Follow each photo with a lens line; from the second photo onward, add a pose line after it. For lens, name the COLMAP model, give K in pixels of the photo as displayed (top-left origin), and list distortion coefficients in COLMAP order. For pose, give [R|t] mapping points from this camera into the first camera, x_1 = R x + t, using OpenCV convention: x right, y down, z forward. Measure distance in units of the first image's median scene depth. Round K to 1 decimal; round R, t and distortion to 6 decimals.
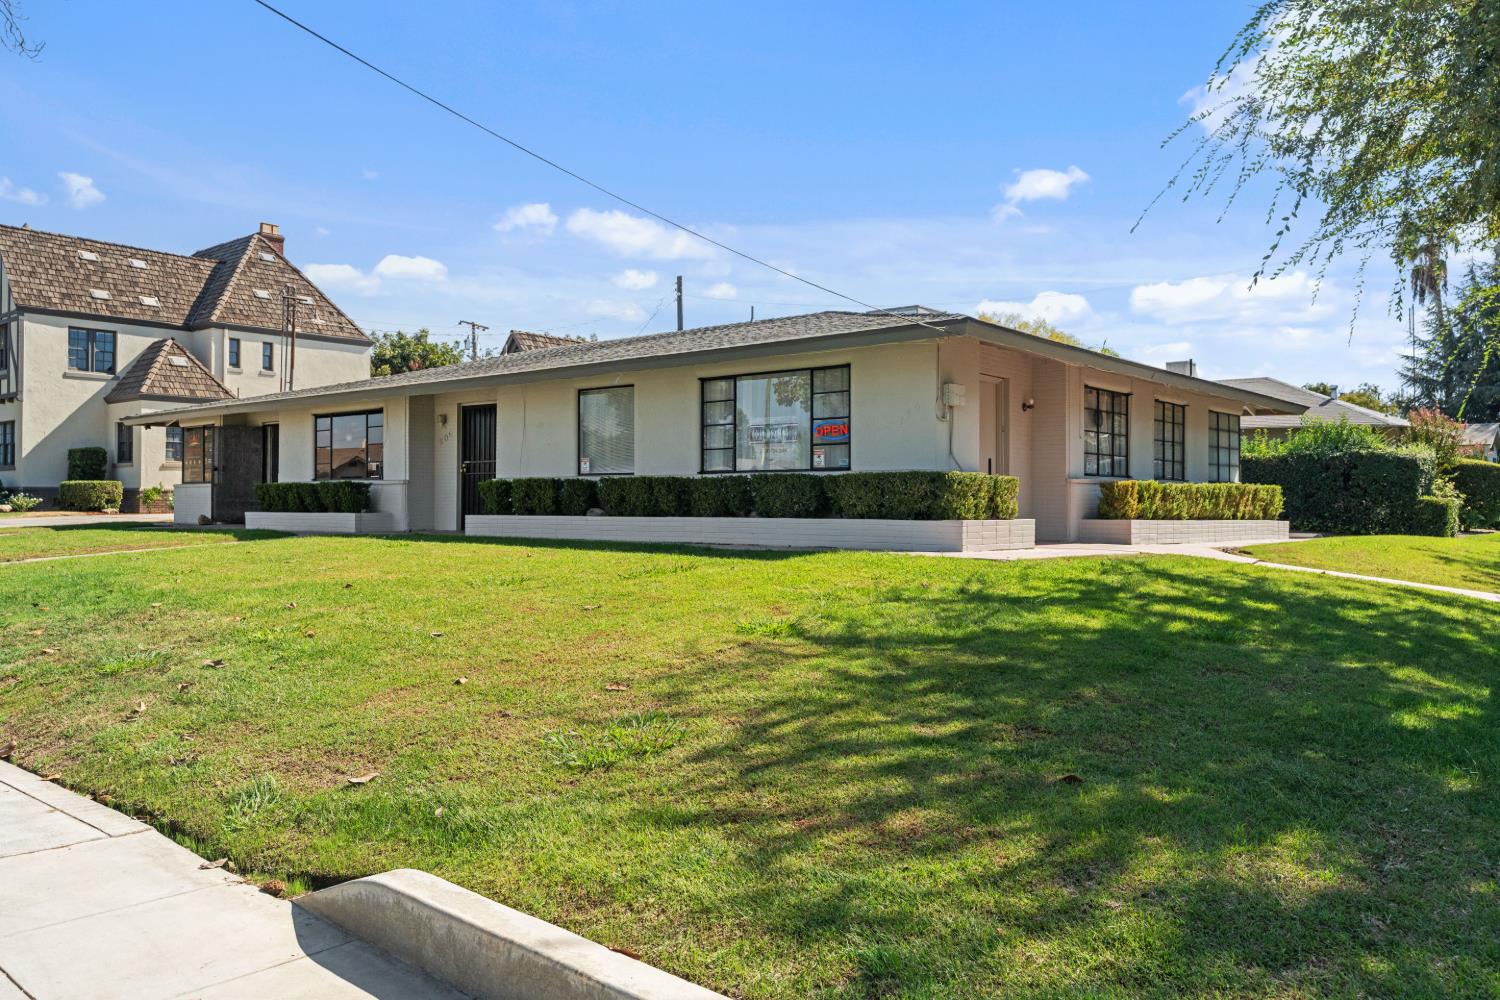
lens RADIAL K [[1121.0, 0, 750.0], [0, 1121.0, 500.0], [0, 0, 1]] dist [-0.000005, 0.002093]
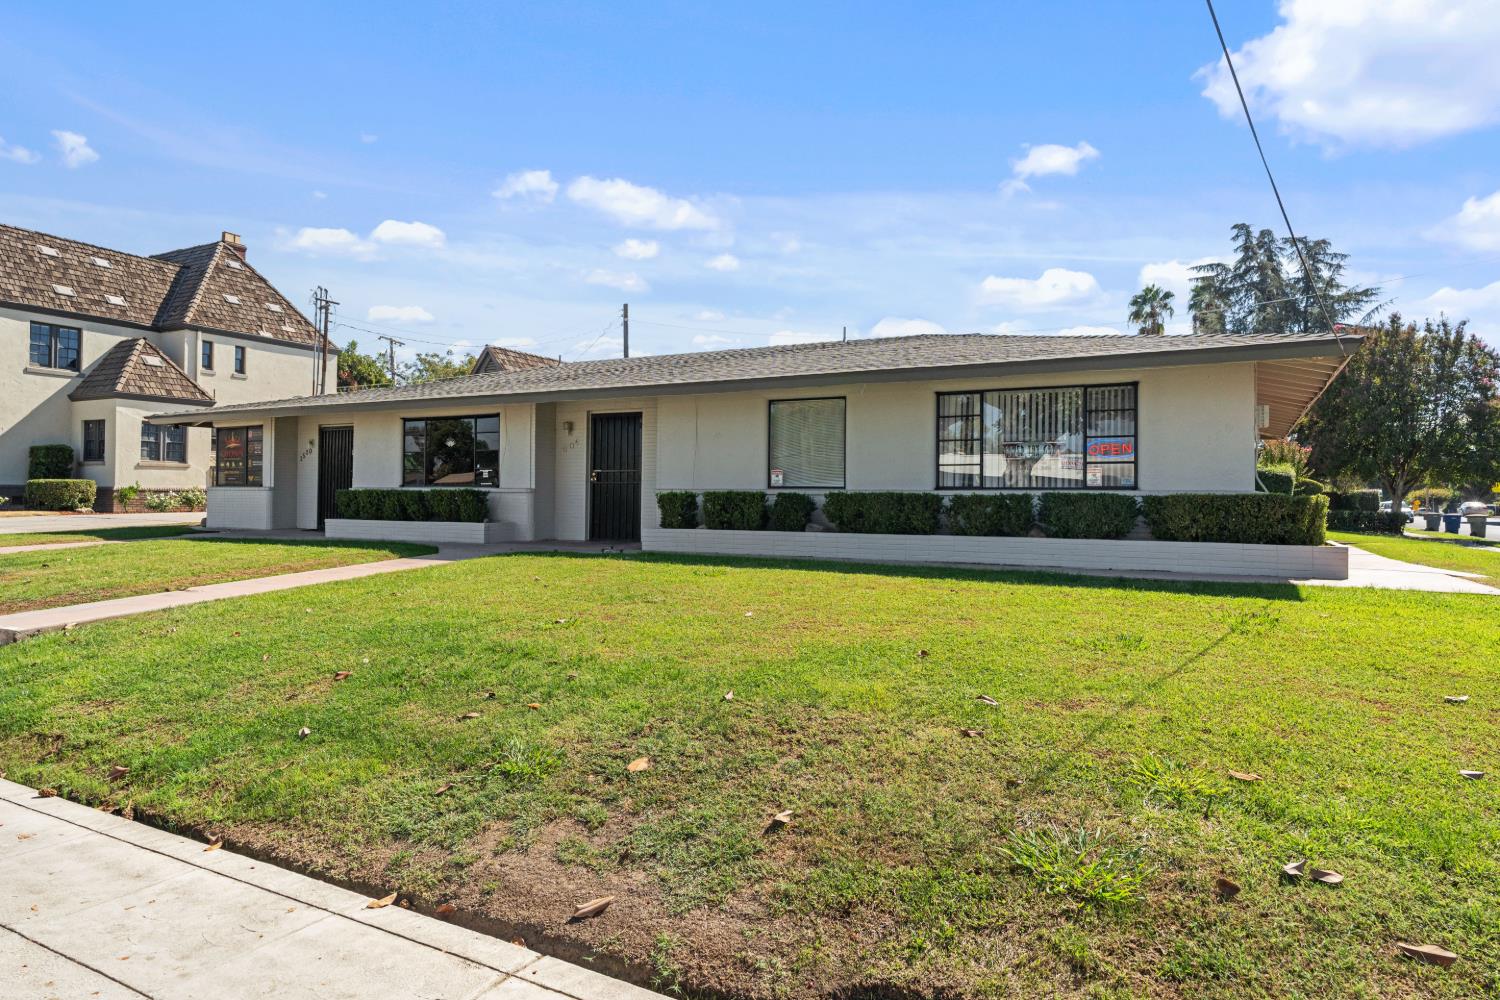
lens RADIAL K [[882.8, 0, 750.0], [0, 882.8, 500.0], [0, 0, 1]] dist [-0.001095, -0.001284]
pose [[0.978056, 0.006167, 0.208250, -0.152094], [-0.007366, 0.999960, 0.004985, -0.006966], [-0.208211, -0.006410, 0.978063, 0.115032]]
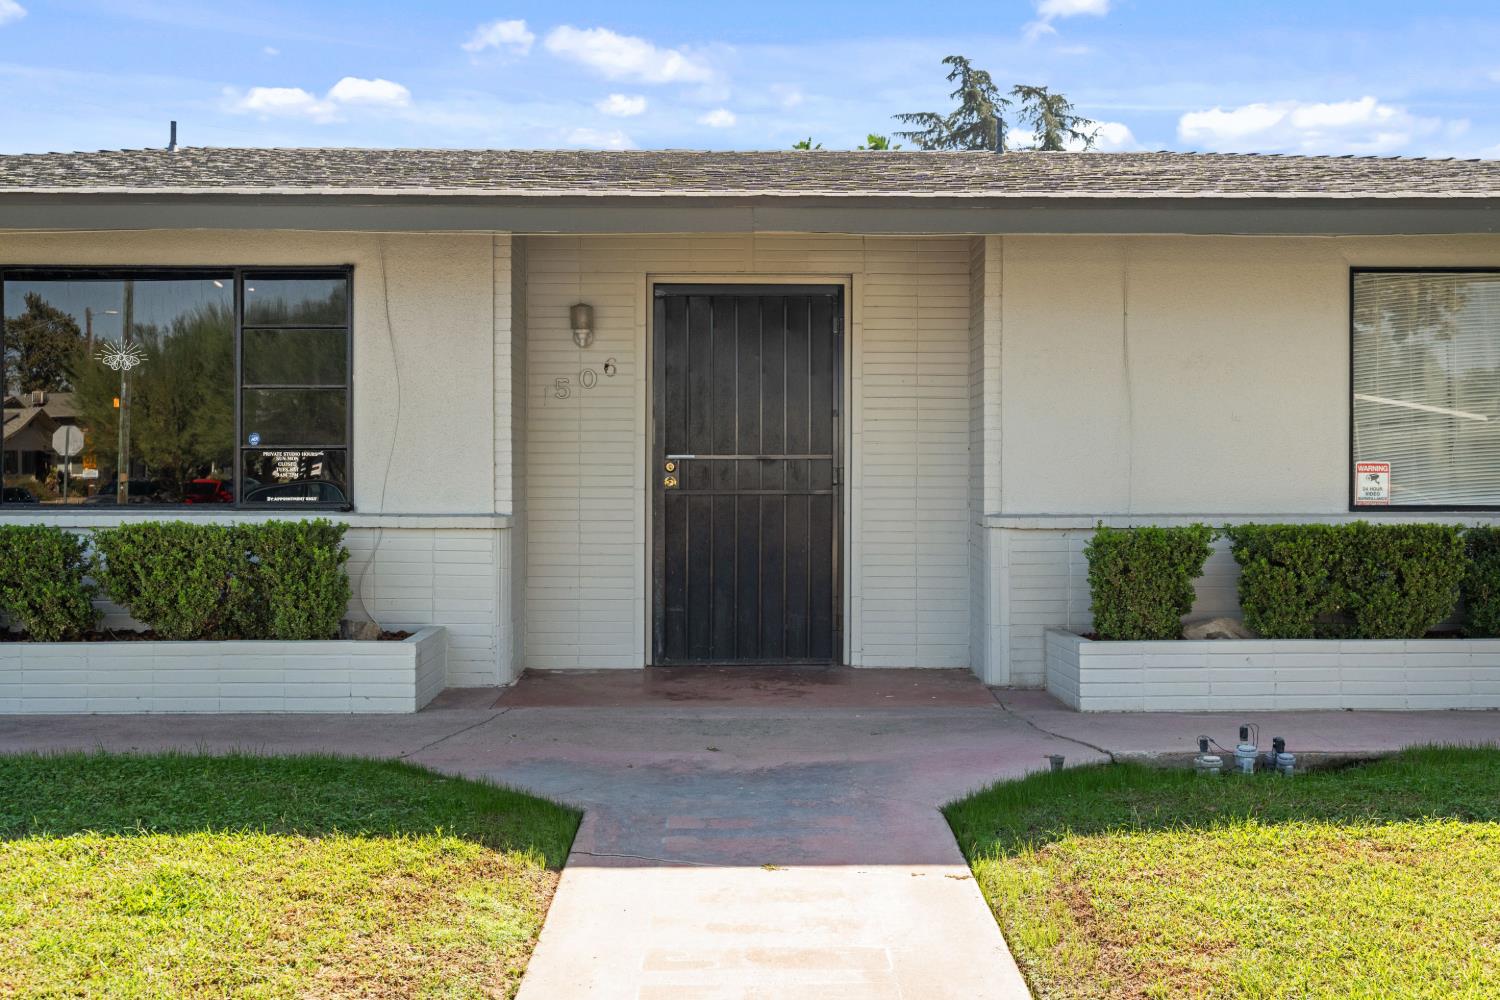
lens RADIAL K [[1462.1, 0, 750.0], [0, 1462.1, 500.0], [0, 0, 1]] dist [-0.004382, -0.000463]
pose [[0.757705, -0.012813, 0.652472, -0.276930], [0.000692, 0.999822, 0.018831, -0.015590], [-0.652597, -0.013817, 0.757579, 0.357151]]
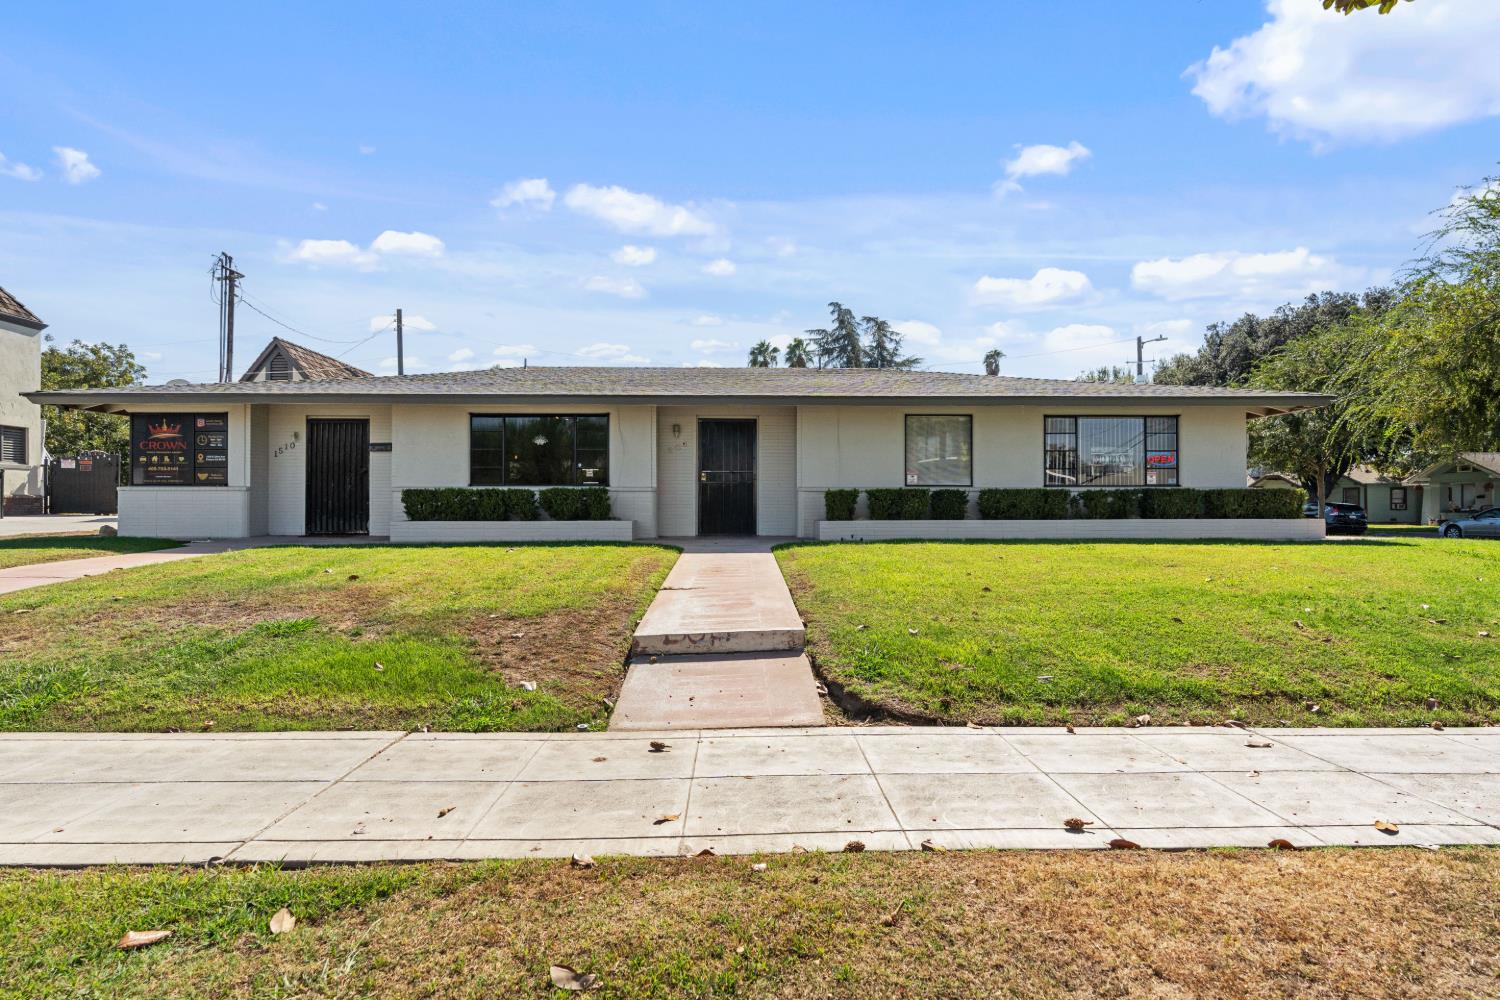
lens RADIAL K [[764.0, 0, 750.0], [0, 764.0, 500.0], [0, 0, 1]] dist [0.000721, 0.000344]
pose [[0.748031, 0.005378, 0.663642, -0.378504], [0.000513, 0.999962, -0.008682, -0.000035], [-0.663664, 0.006835, 0.748000, 0.230556]]
